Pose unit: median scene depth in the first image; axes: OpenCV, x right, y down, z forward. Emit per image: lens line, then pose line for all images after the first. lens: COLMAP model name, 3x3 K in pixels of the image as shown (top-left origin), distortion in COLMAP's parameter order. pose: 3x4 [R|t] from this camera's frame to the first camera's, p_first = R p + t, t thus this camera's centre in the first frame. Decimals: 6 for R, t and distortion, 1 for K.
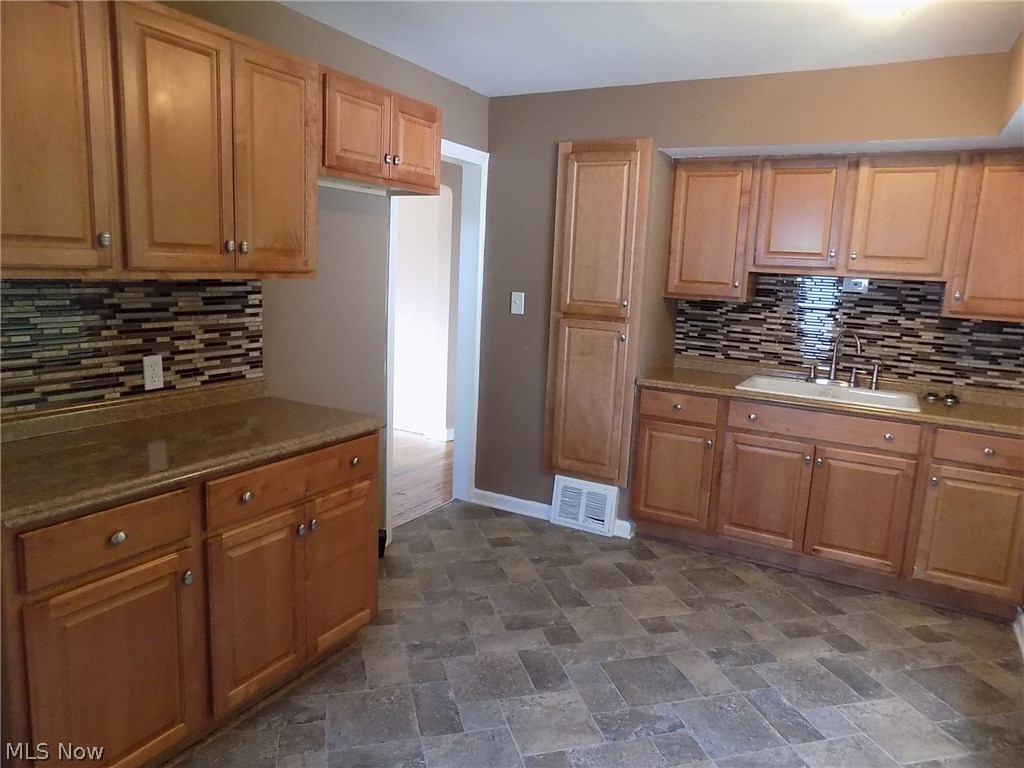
lens RADIAL K [[689.4, 0, 514.6], [0, 689.4, 377.6], [0, 0, 1]] dist [-0.074441, 0.072174]
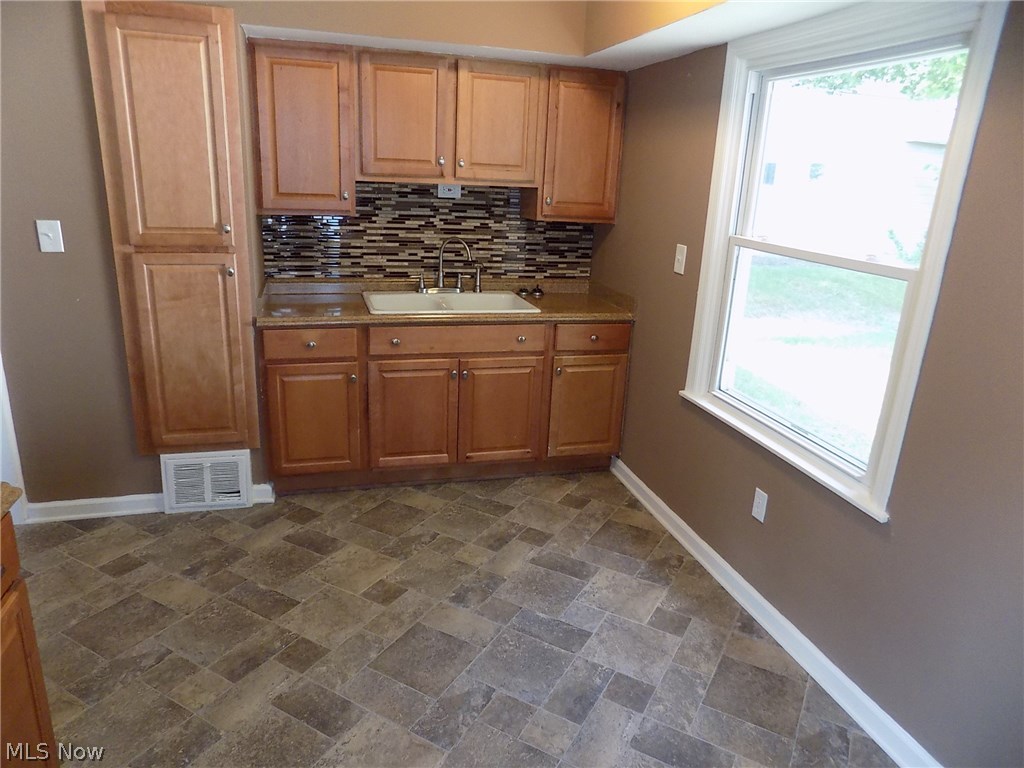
lens RADIAL K [[689.4, 0, 514.6], [0, 689.4, 377.6], [0, 0, 1]] dist [-0.074441, 0.072174]
pose [[0.704943, -0.221114, 0.673916, -0.179193], [0.102432, 0.971941, 0.211749, -0.075445], [-0.701828, -0.080240, 0.707813, 0.204640]]
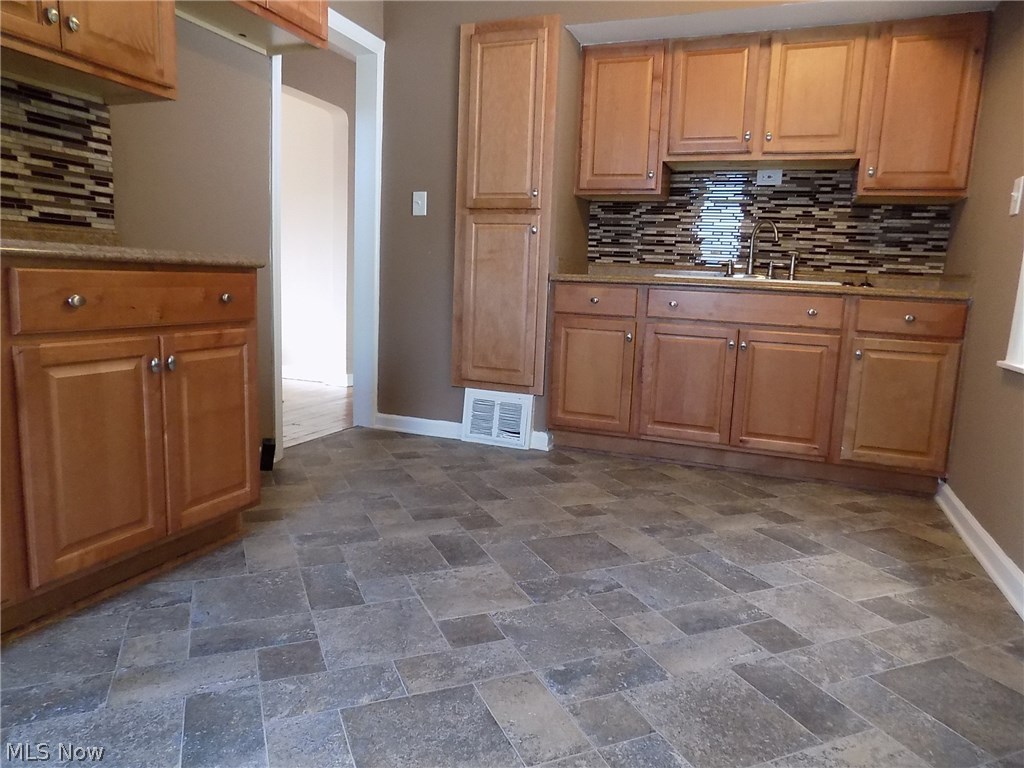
lens RADIAL K [[689.4, 0, 514.6], [0, 689.4, 377.6], [0, 0, 1]] dist [-0.074441, 0.072174]
pose [[0.990669, -0.026405, 0.133705, 0.001506], [0.027831, 0.999574, -0.008810, 0.156061], [-0.133416, 0.012449, 0.990982, 0.088002]]
